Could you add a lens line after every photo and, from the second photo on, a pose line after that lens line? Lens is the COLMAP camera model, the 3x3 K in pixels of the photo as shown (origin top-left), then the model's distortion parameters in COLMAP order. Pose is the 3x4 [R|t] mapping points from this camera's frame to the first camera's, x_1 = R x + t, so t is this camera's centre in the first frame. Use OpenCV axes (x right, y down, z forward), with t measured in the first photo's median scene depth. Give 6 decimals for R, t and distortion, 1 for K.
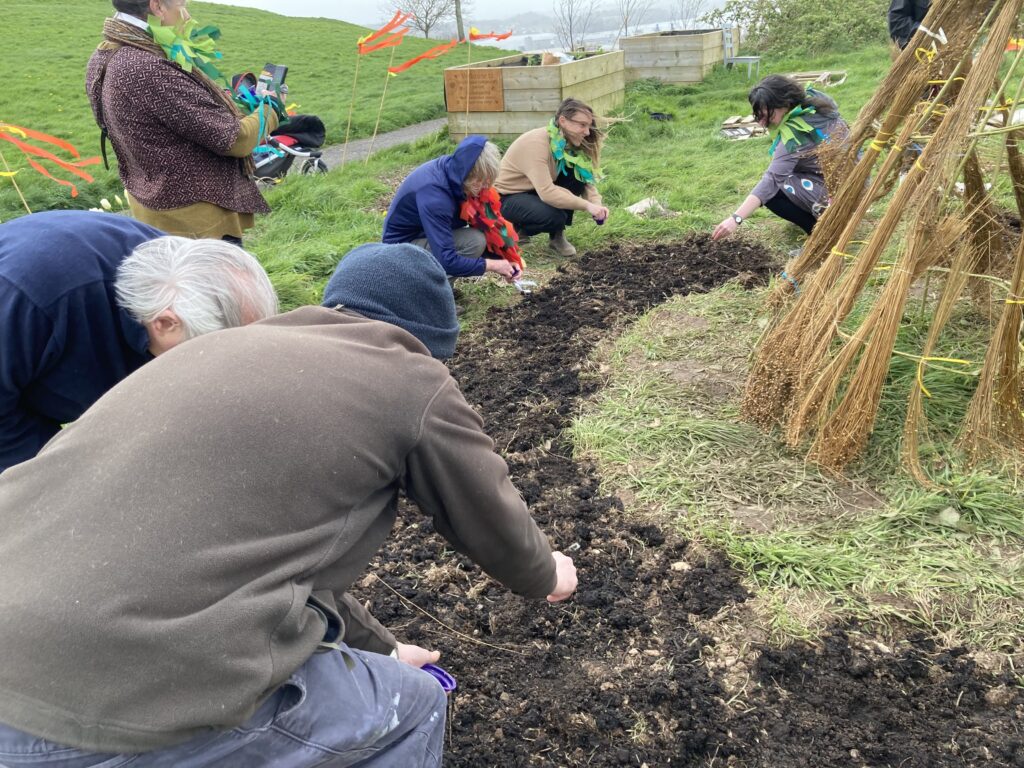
lens RADIAL K [[835.1, 0, 511.9], [0, 835.1, 384.1], [0, 0, 1]] dist [0.004760, 0.000202]
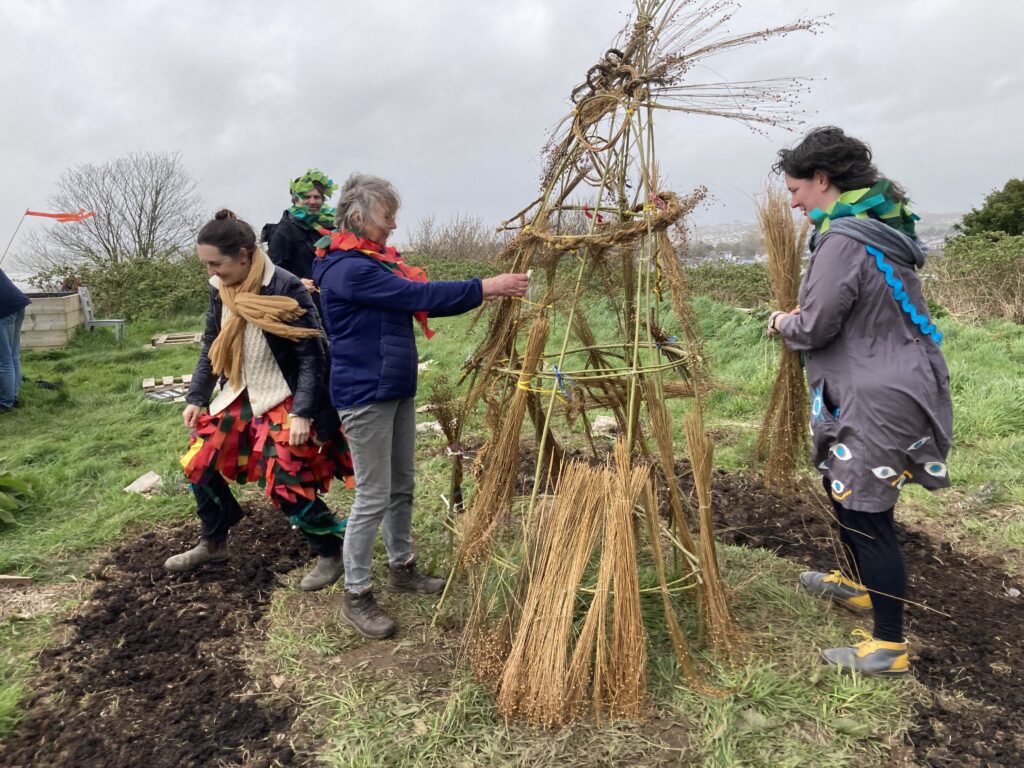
lens RADIAL K [[835.1, 0, 512.0], [0, 835.1, 384.0], [0, 0, 1]] dist [0.004760, 0.000202]
pose [[0.708969, -0.064641, 0.702271, -0.075443], [0.266978, 0.946279, -0.182424, -0.023864], [-0.652752, 0.316824, 0.688140, 0.063288]]
